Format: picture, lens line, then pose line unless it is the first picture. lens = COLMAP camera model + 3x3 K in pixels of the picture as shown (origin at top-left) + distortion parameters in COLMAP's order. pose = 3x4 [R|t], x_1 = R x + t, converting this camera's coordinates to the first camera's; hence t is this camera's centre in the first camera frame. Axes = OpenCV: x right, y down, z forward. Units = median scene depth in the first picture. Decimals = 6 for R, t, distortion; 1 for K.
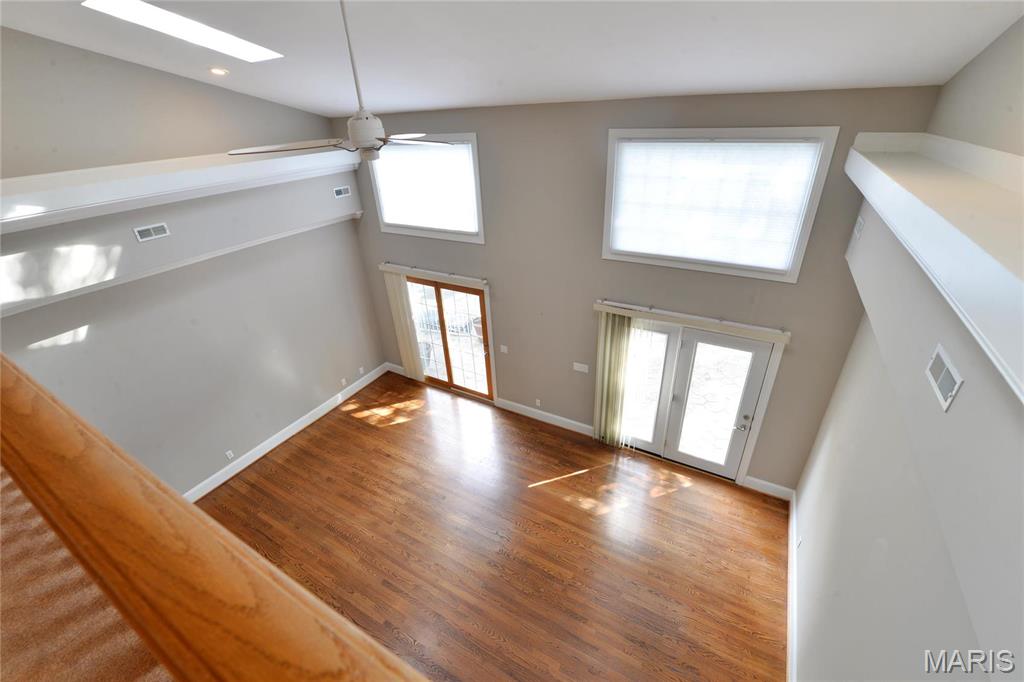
lens RADIAL K [[420.0, 0, 515.5], [0, 420.0, 340.1], [0, 0, 1]] dist [-0.014155, -0.001127]
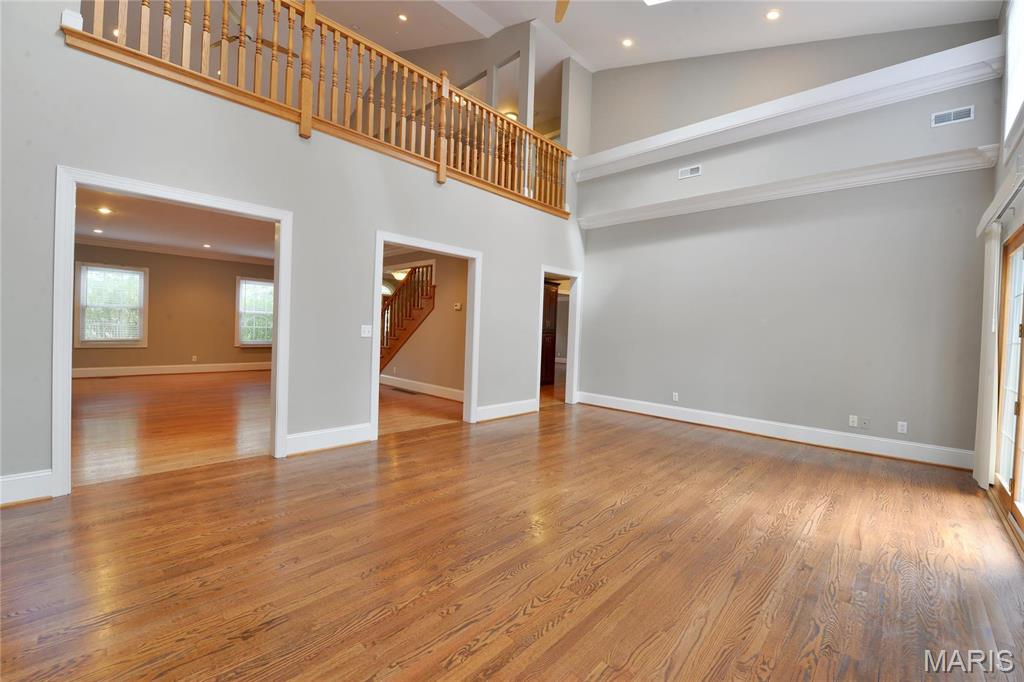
lens RADIAL K [[420.0, 0, 494.7], [0, 420.0, 331.1], [0, 0, 1]] dist [-0.014155, -0.001127]
pose [[-0.260179, 0.048951, -0.964319, 0.417821], [-0.487377, 0.855491, 0.174924, 0.172222], [0.833529, 0.515498, -0.198724, 0.746788]]
